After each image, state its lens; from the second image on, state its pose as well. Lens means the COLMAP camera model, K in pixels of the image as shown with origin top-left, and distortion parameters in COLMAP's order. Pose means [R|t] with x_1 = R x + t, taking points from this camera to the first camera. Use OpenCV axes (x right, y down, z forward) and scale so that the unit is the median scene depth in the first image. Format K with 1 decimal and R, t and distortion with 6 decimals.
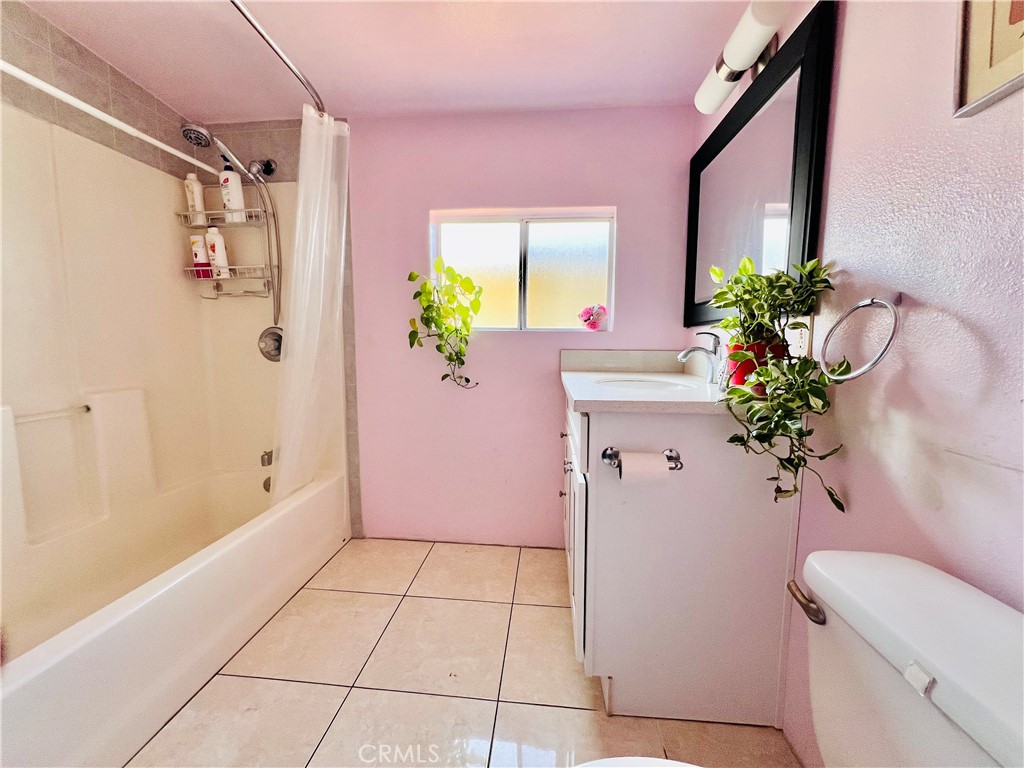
lens RADIAL K [[410.3, 0, 509.4], [0, 410.3, 380.3], [0, 0, 1]] dist [-0.001046, 0.000178]
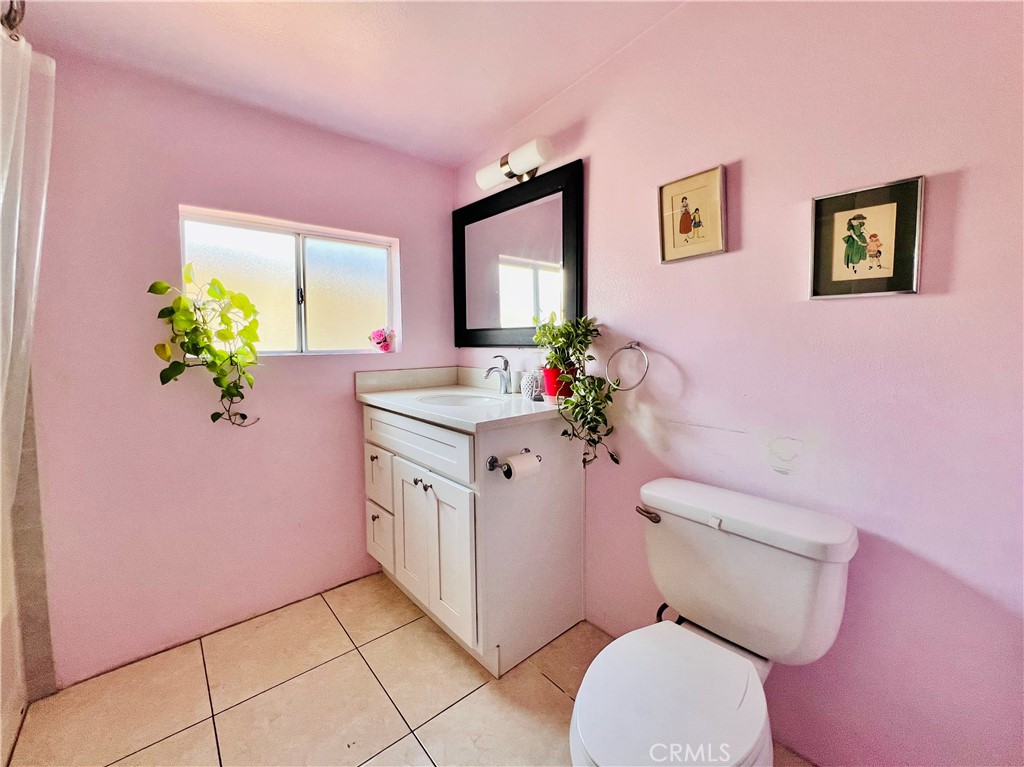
lens RADIAL K [[426.2, 0, 508.4], [0, 426.2, 358.0], [0, 0, 1]] dist [-0.001122, 0.000061]
pose [[0.695444, -0.044787, 0.717183, -0.363290], [0.082992, 0.996383, -0.018253, -0.061528], [-0.713771, 0.072215, 0.696646, 0.020374]]
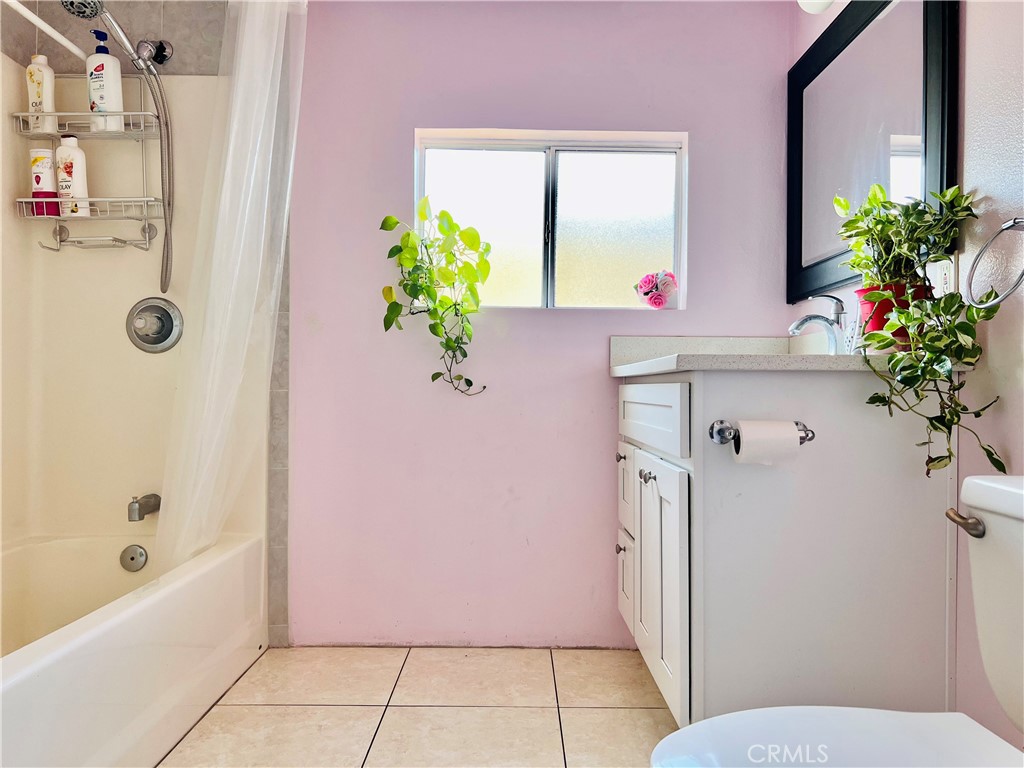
lens RADIAL K [[769.8, 0, 519.8], [0, 769.8, 385.5], [0, 0, 1]] dist [0.067410, -0.076074]
pose [[0.994236, 0.004562, 0.107117, -0.162627], [0.006588, 0.994607, -0.103508, 0.140247], [-0.107011, 0.103618, 0.988844, -0.232480]]
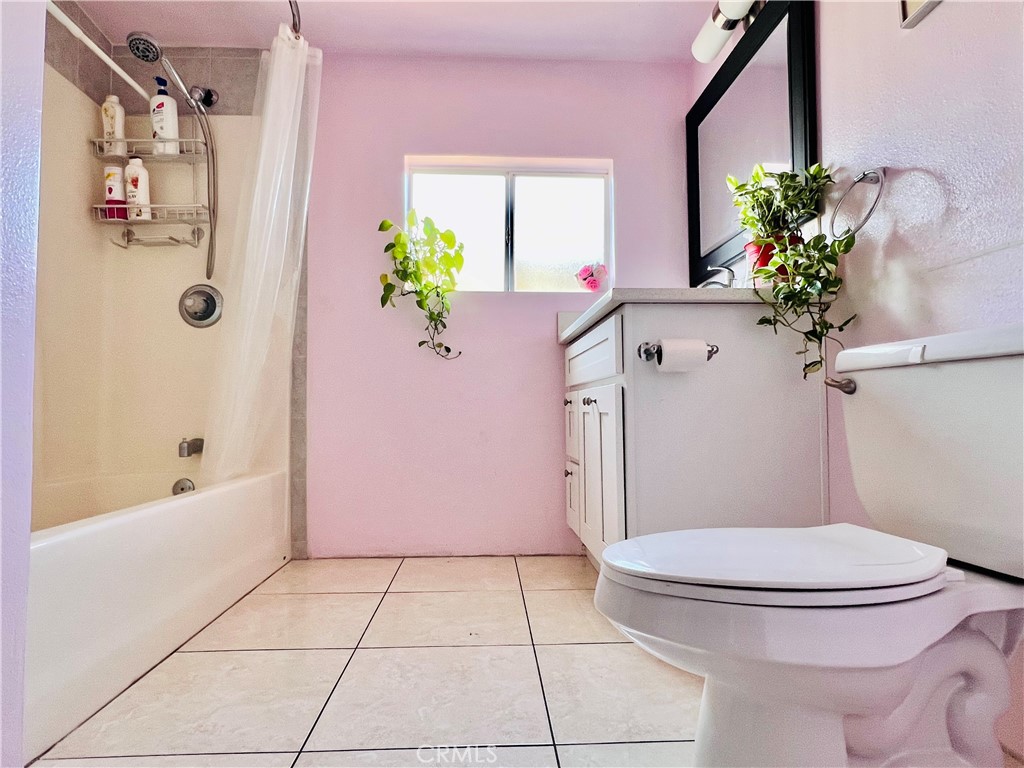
lens RADIAL K [[584.2, 0, 507.3], [0, 584.2, 385.4], [0, 0, 1]] dist [0.000500, -0.000474]
pose [[0.989657, -0.002615, 0.143429, -0.163227], [0.023359, 0.989427, -0.143139, 0.261667], [-0.141539, 0.145009, 0.979254, -0.180600]]
